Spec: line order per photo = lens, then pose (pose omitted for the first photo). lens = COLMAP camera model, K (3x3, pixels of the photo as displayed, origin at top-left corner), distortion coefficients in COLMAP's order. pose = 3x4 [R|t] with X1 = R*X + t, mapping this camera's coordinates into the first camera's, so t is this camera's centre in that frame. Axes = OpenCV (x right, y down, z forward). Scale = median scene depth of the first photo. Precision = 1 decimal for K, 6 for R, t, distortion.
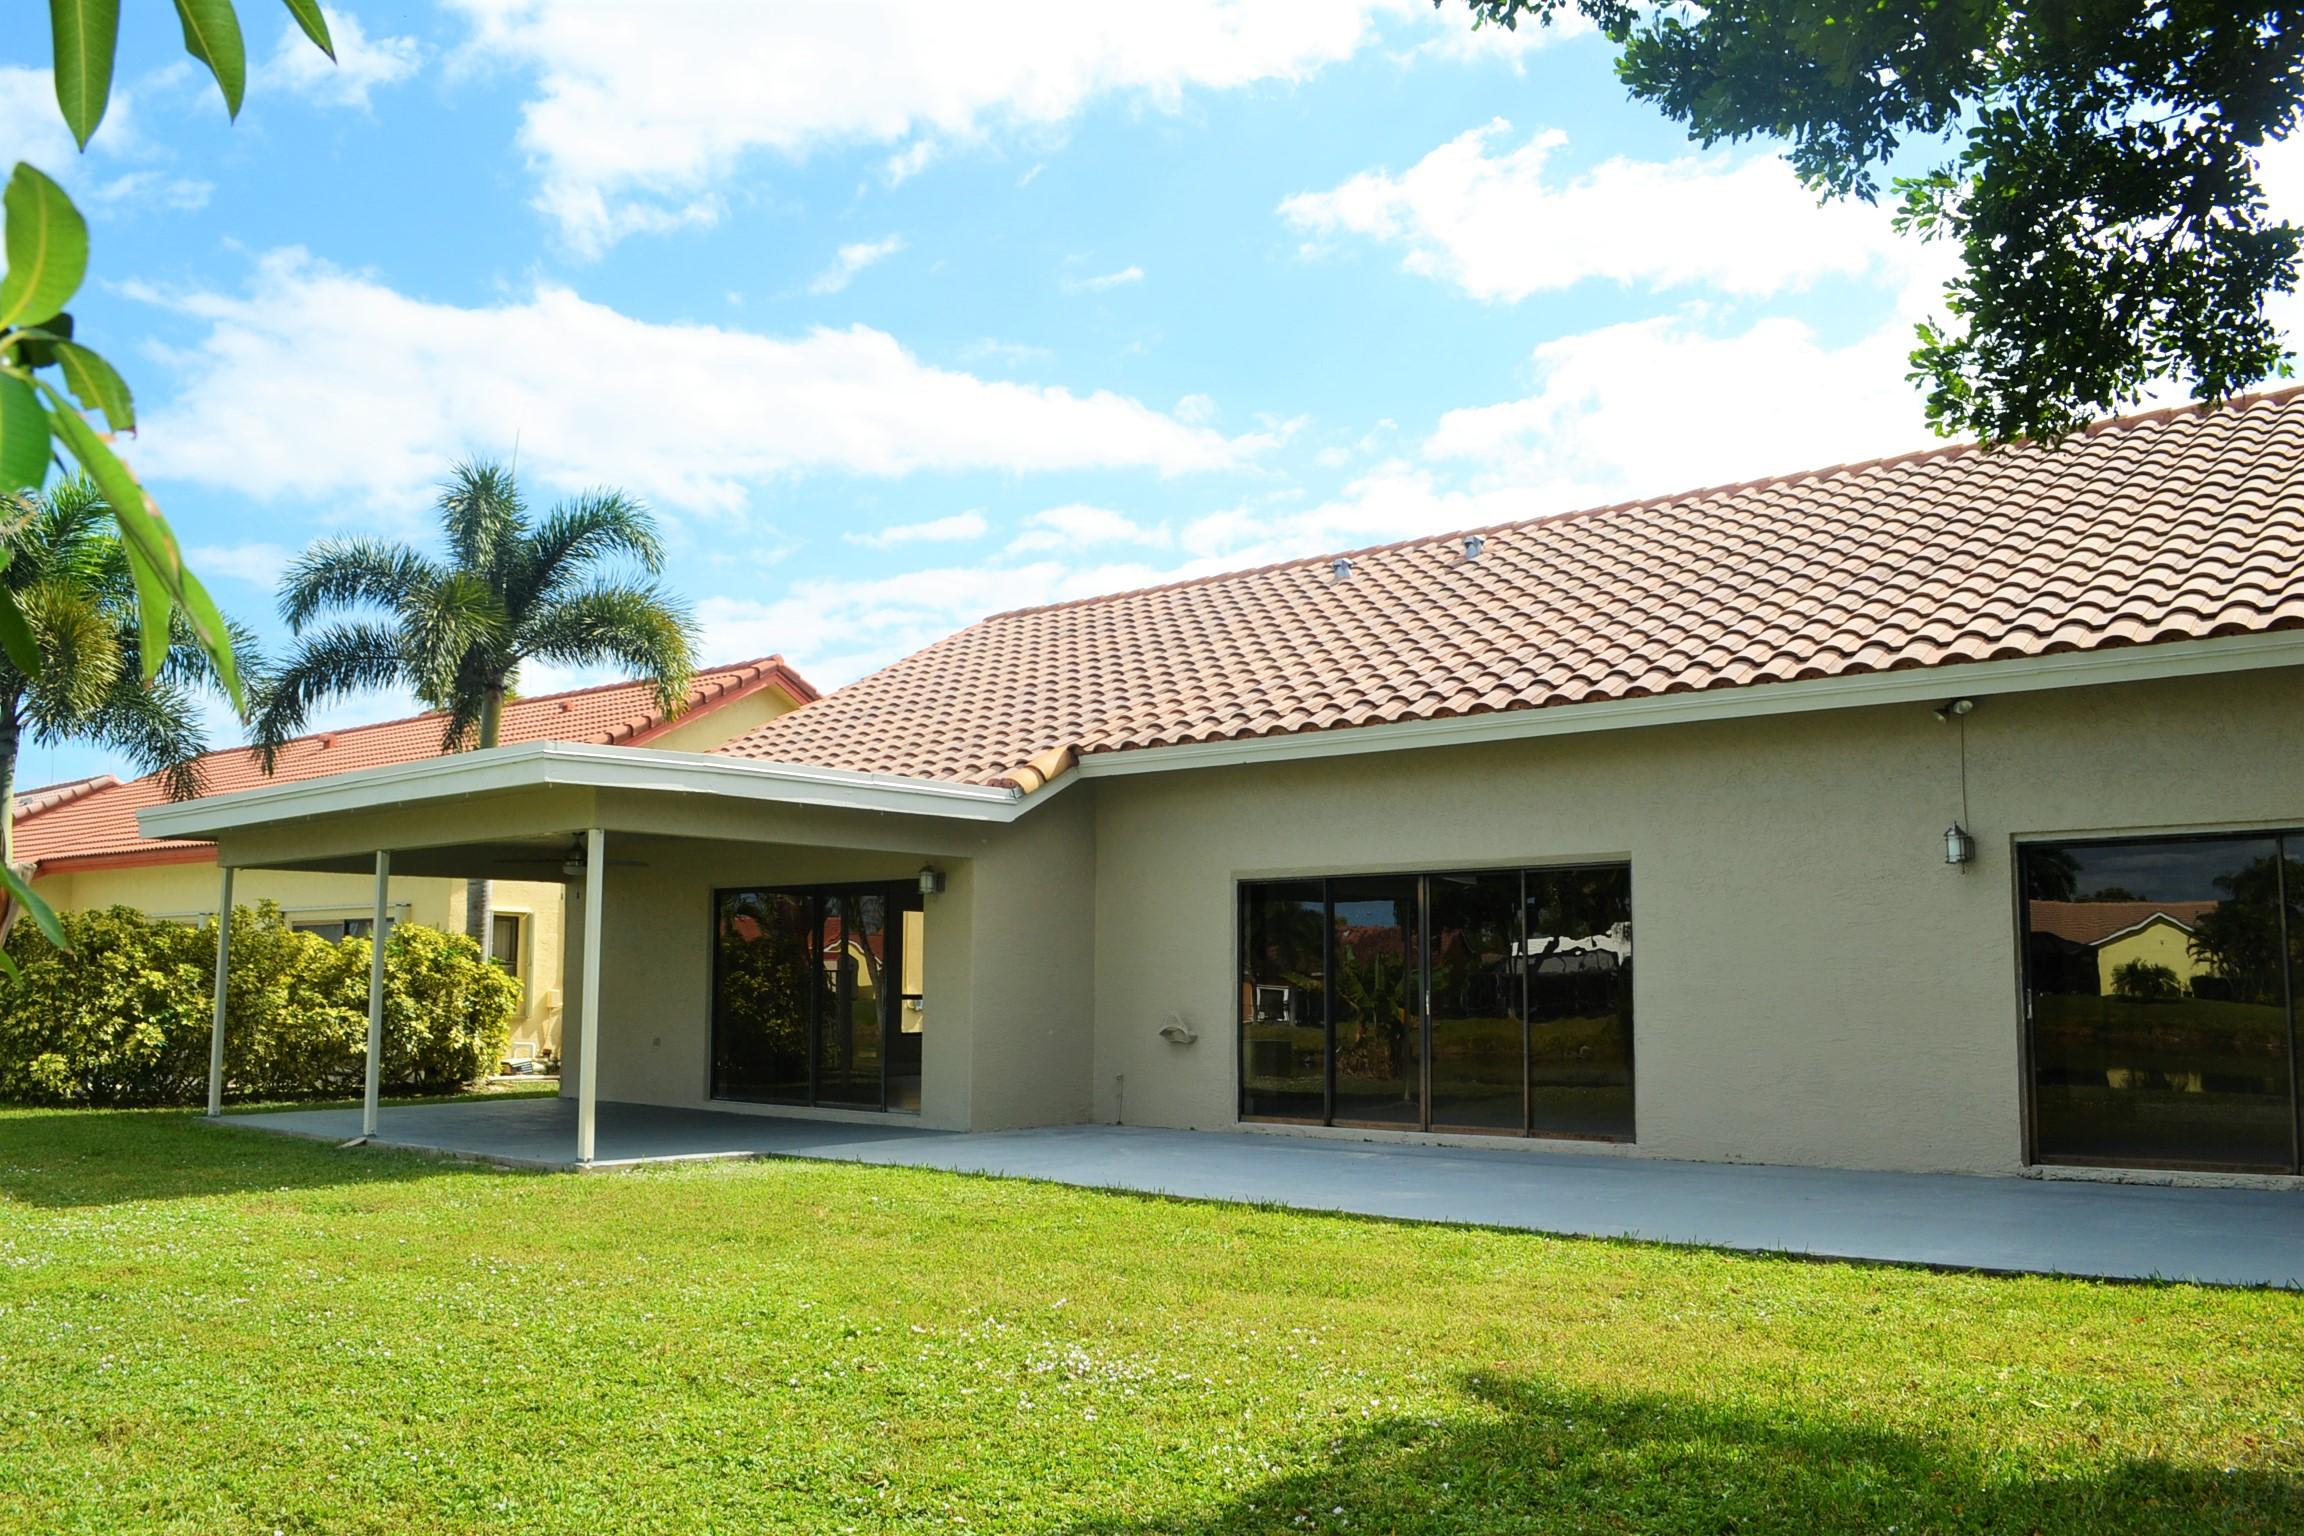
lens RADIAL K [[1861.3, 0, 1152.0], [0, 1861.3, 768.0], [0, 0, 1]] dist [-0.084067, 0.022442]
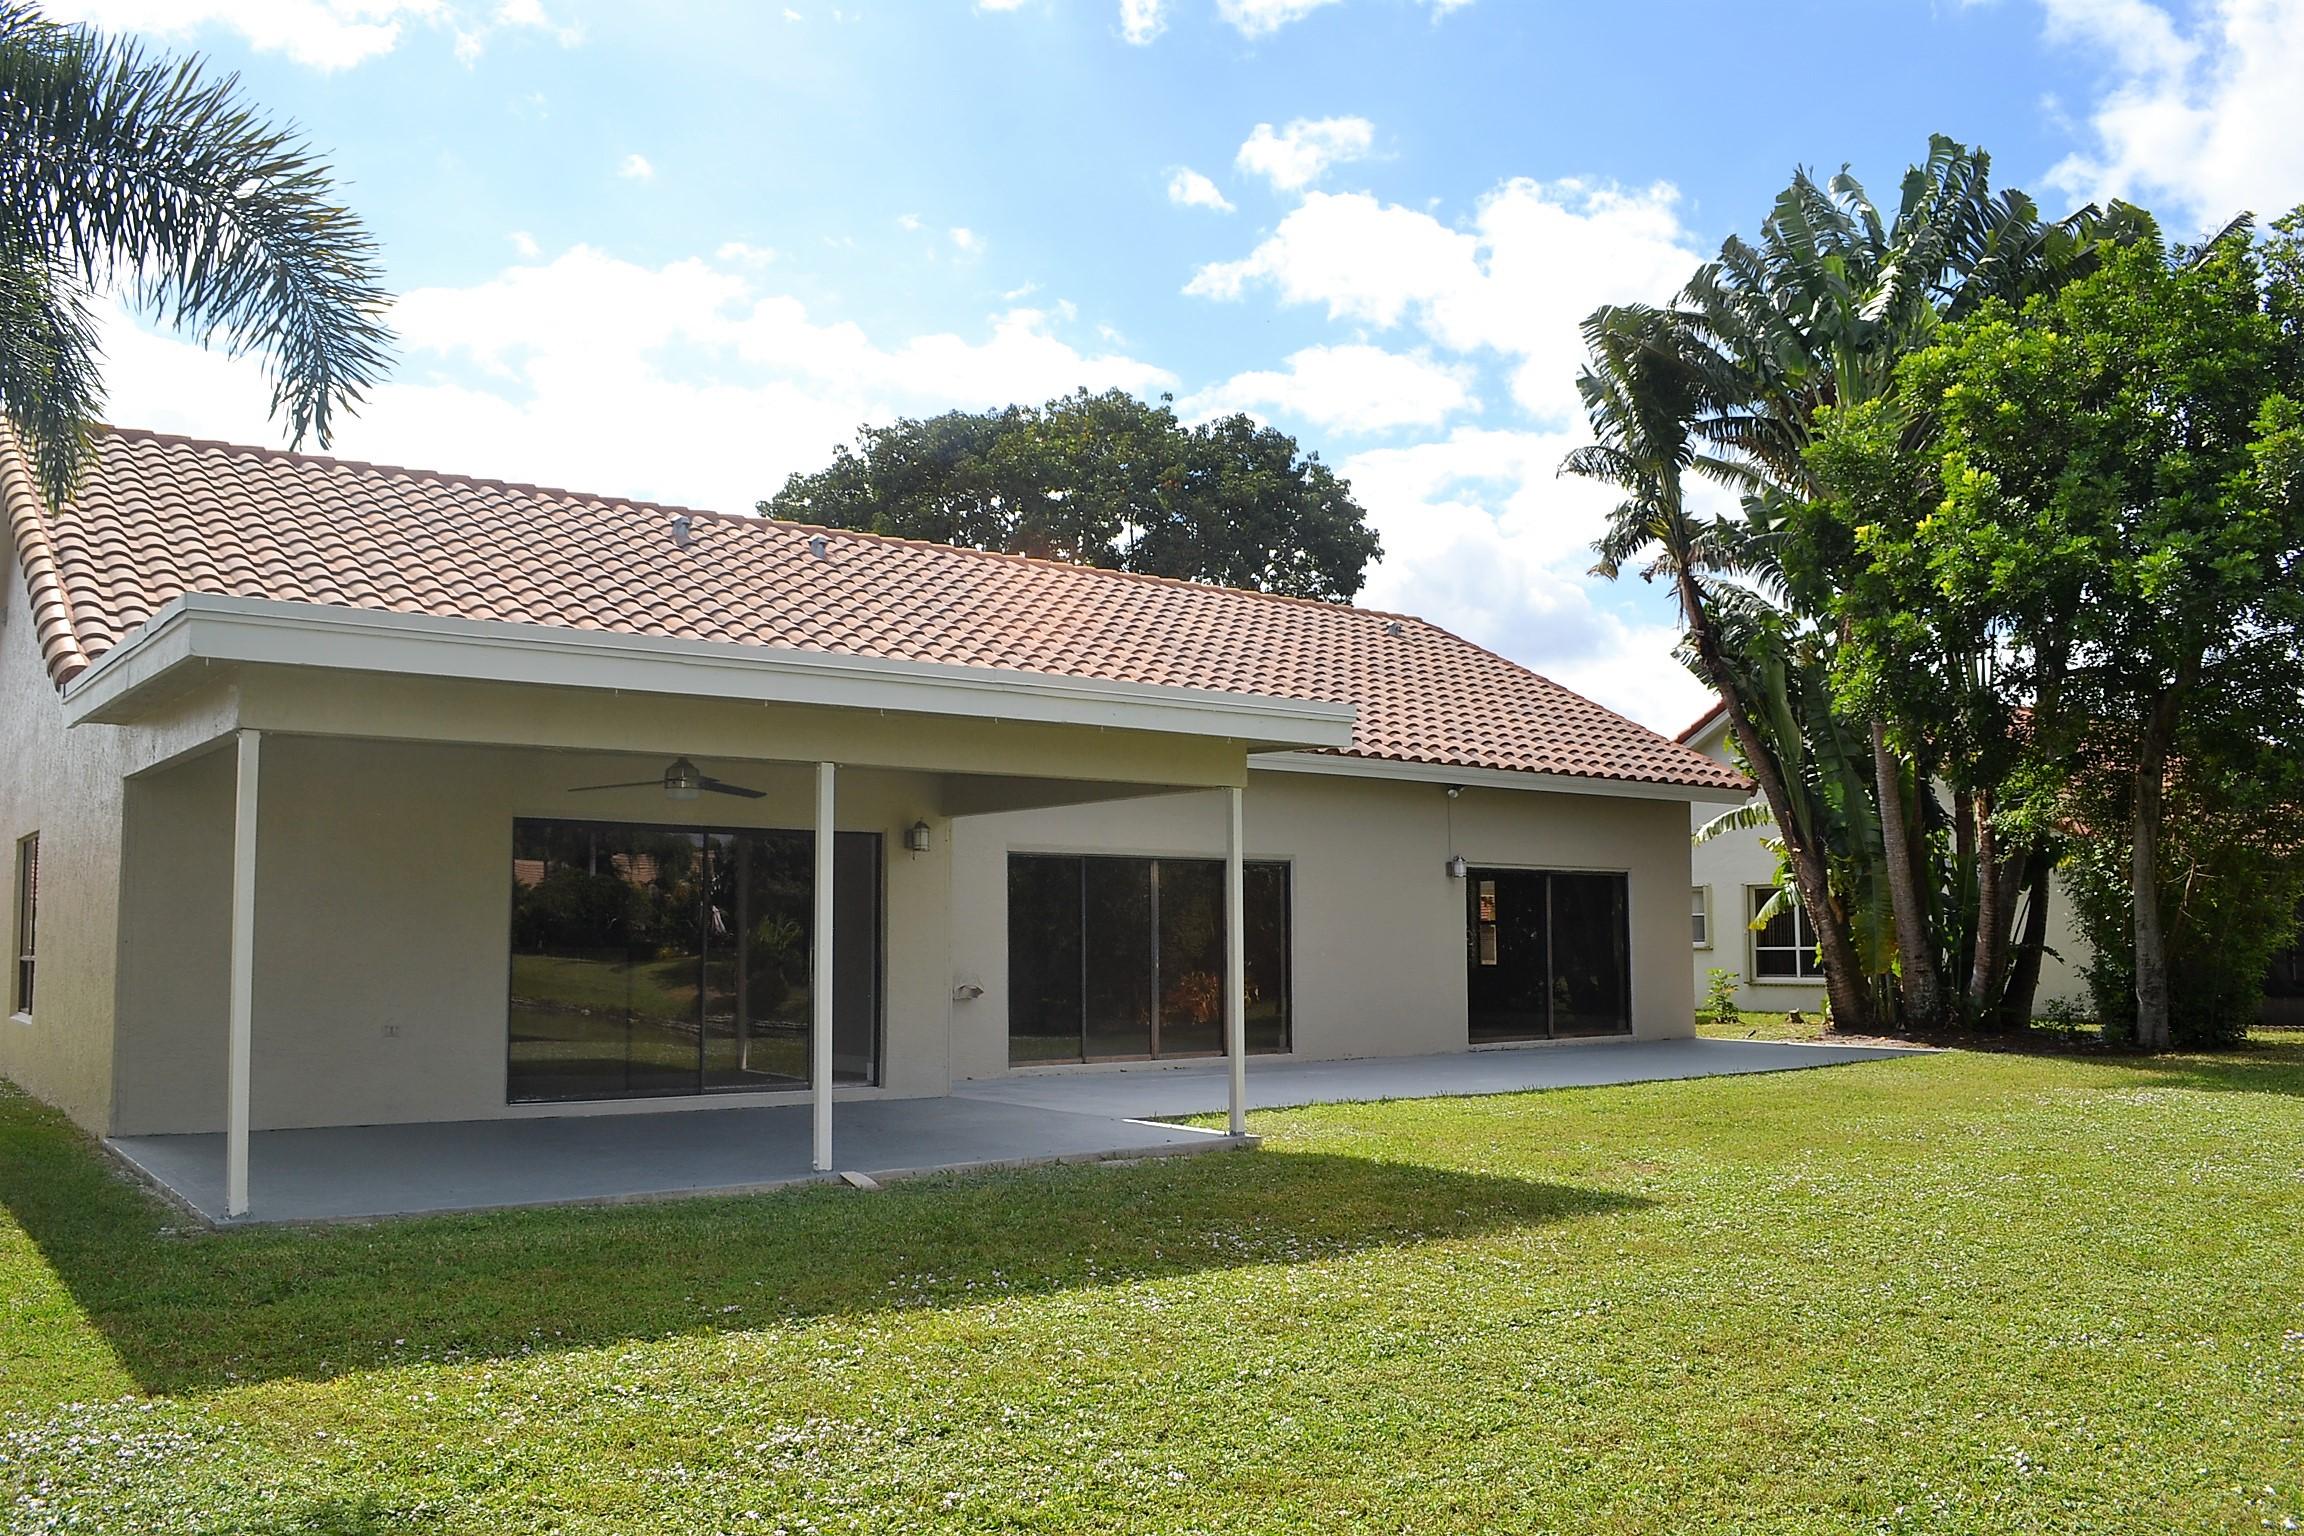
lens RADIAL K [[1861.3, 0, 1152.0], [0, 1861.3, 768.0], [0, 0, 1]] dist [-0.084067, 0.022442]
pose [[0.255911, 0.091703, 0.962341, -1.112062], [-0.098869, 0.992753, -0.068309, 0.083066], [-0.961631, -0.077665, 0.263123, 0.665861]]
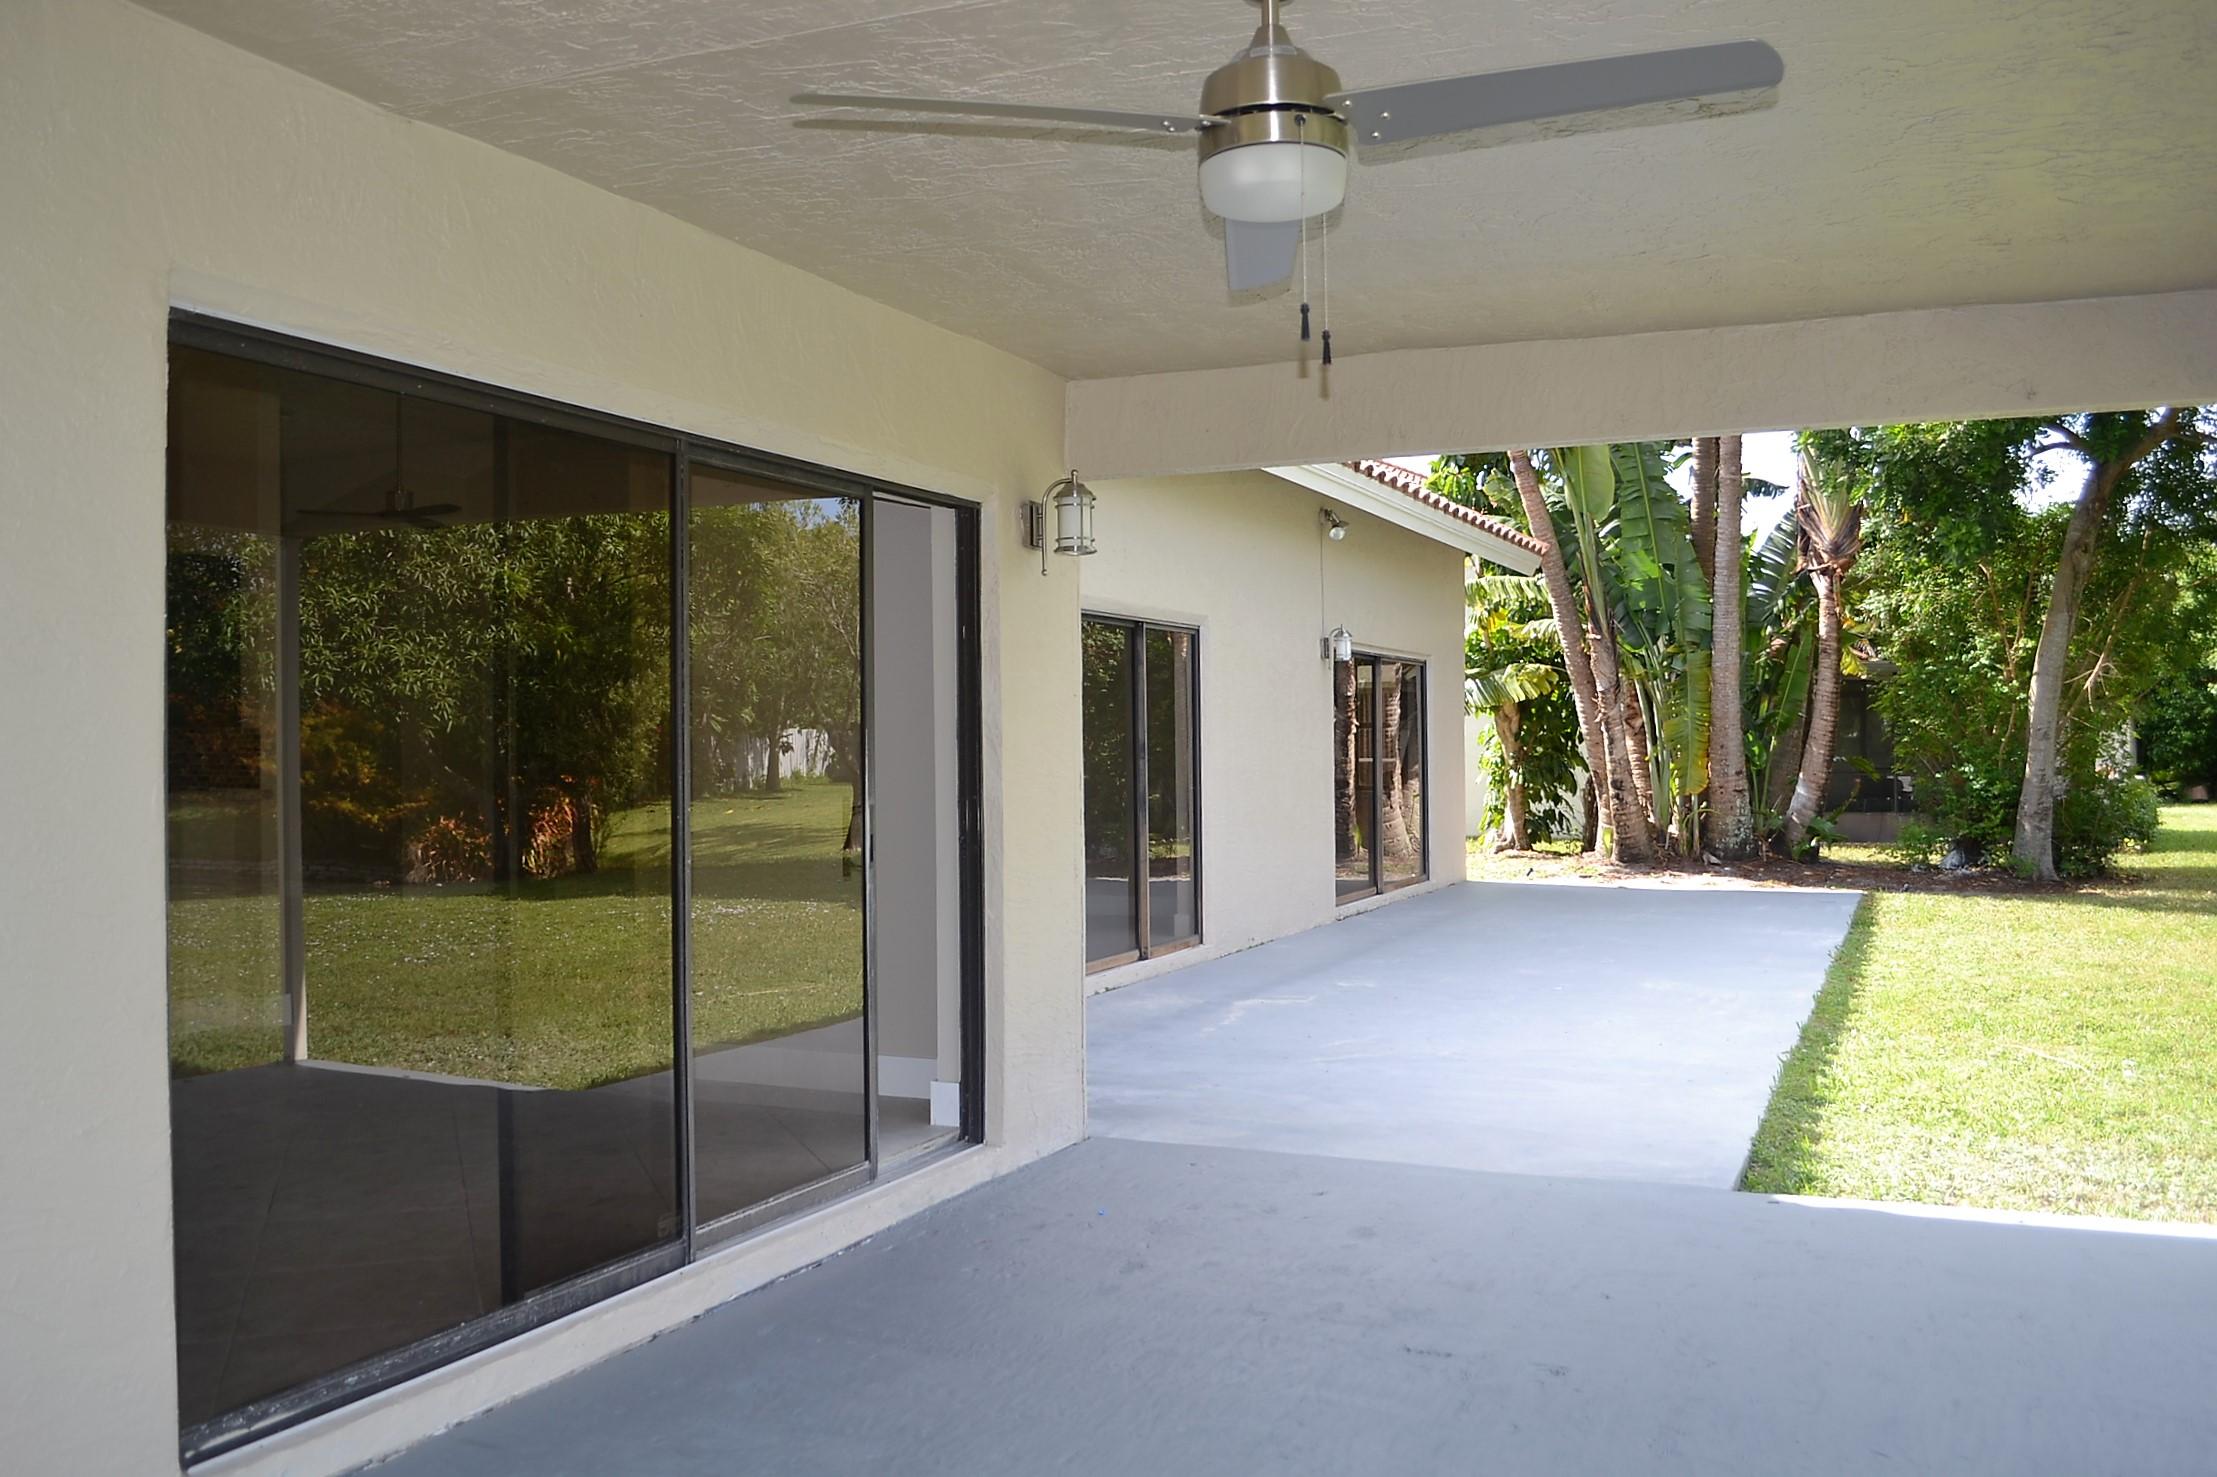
lens RADIAL K [[1871.2, 0, 1108.5], [0, 1871.2, 738.5], [0, 0, 1]] dist [-0.069583, 0.001923]
pose [[-0.220658, 0.008232, 0.975316, -0.548947], [-0.089513, 0.995573, -0.028655, 0.124517], [-0.971235, -0.093627, -0.218945, 1.148350]]
